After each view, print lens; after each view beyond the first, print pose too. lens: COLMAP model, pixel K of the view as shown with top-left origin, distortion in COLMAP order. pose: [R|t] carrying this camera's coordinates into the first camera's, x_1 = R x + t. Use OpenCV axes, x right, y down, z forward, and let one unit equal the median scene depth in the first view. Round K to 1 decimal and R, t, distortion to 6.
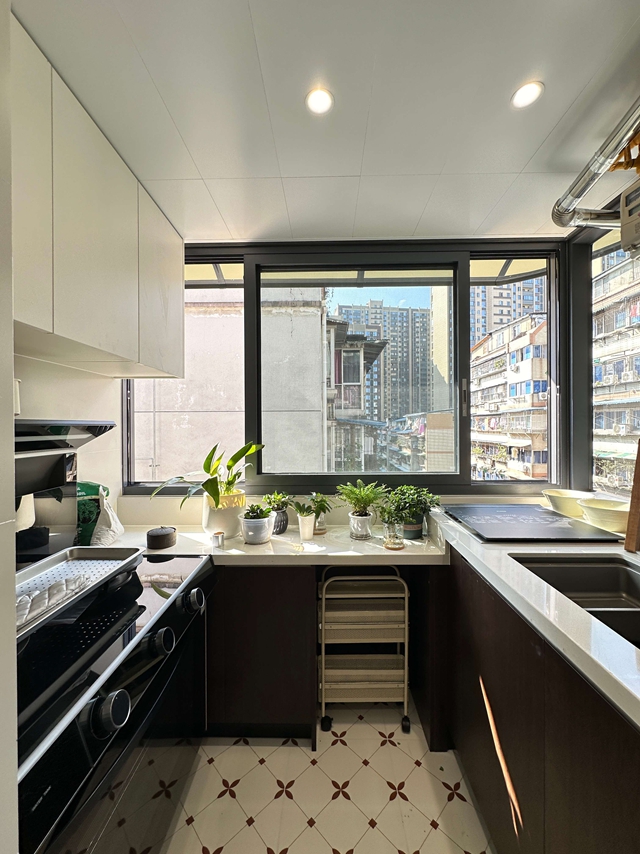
lens RADIAL K [[339.3, 0, 322.8], [0, 339.3, 426.5], [0, 0, 1]] dist [-0.001780, 0.000226]
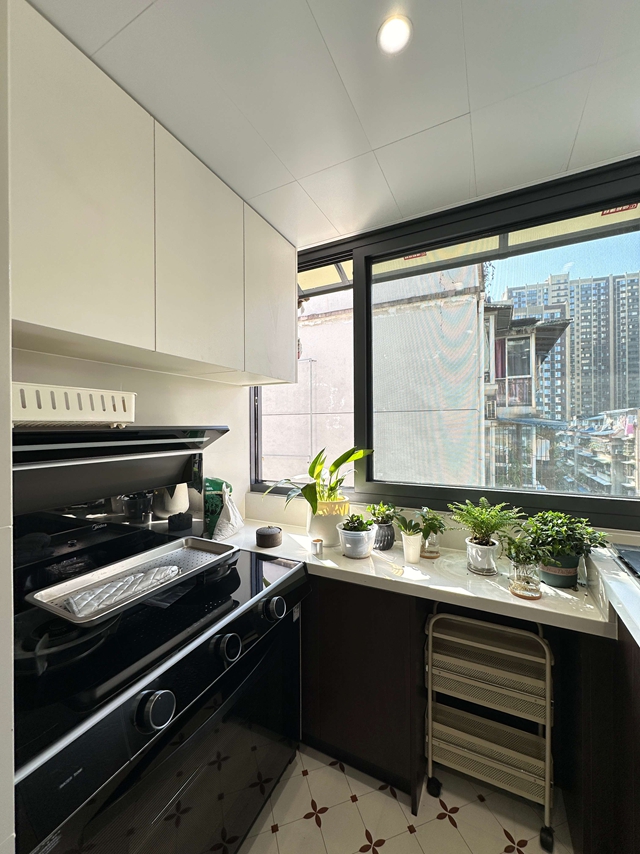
lens RADIAL K [[339.3, 0, 322.8], [0, 339.3, 426.5], [0, 0, 1]] dist [-0.001780, 0.000226]
pose [[0.898807, -0.000029, -0.438345, 0.123987], [0.000301, 1.000000, 0.000552, -0.011769], [0.438345, -0.000628, 0.898807, 0.123618]]
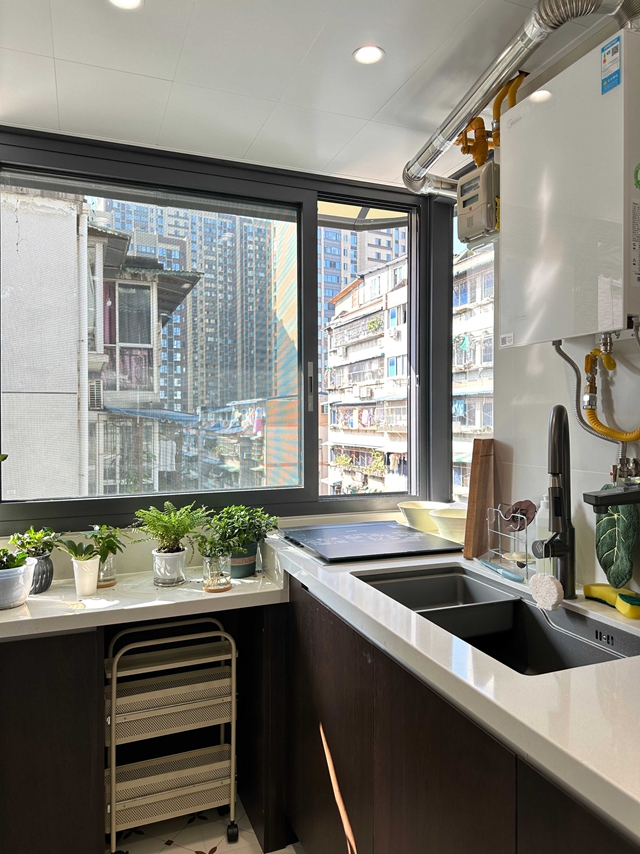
lens RADIAL K [[595.1, 0, 324.9], [0, 595.1, 424.1], [0, 0, 1]] dist [0.106282, -0.127797]
pose [[0.922698, 0.000323, 0.385523, -0.072934], [-0.001922, 0.999991, 0.003762, -0.007554], [-0.385519, -0.004212, 0.922690, -0.269238]]
